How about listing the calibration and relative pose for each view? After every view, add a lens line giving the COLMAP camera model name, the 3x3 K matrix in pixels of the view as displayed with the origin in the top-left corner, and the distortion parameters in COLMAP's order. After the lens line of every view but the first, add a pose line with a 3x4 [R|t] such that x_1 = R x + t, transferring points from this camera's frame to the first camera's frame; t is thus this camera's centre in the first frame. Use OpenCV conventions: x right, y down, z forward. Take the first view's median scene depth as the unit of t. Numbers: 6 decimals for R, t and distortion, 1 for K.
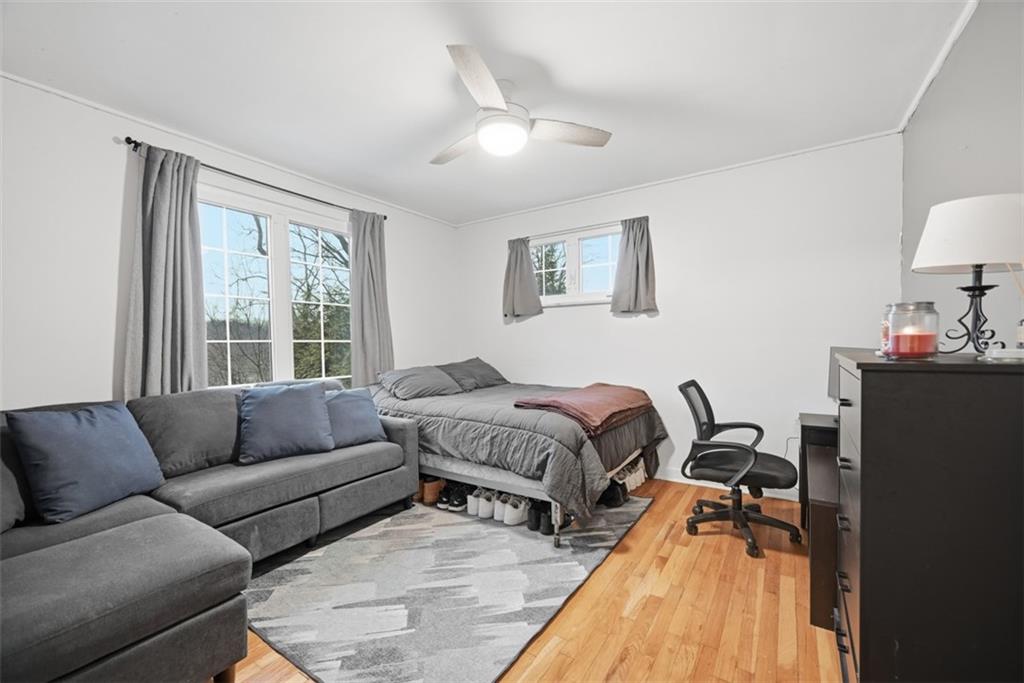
lens RADIAL K [[402.1, 0, 506.7], [0, 402.1, 344.3], [0, 0, 1]] dist [0.000985, 0.000075]
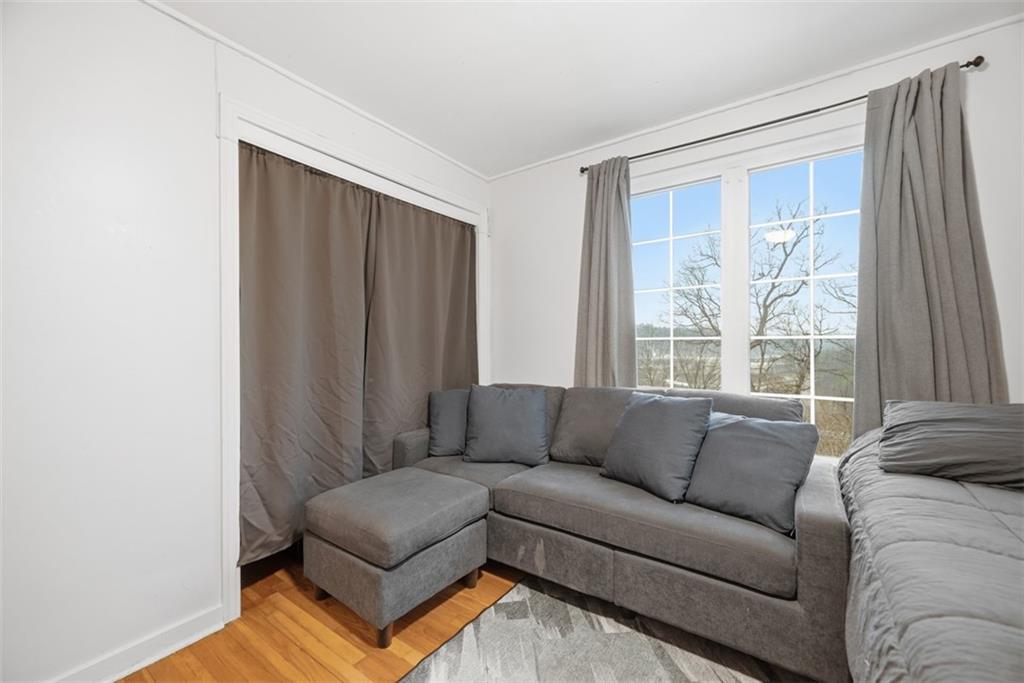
lens RADIAL K [[402.1, 0, 506.7], [0, 402.1, 344.3], [0, 0, 1]] dist [0.000985, 0.000075]
pose [[-0.004072, 0.003013, -0.999987, 0.238633], [-0.006075, 0.999977, 0.003038, 0.004514], [0.999973, 0.006087, -0.004054, 0.745184]]
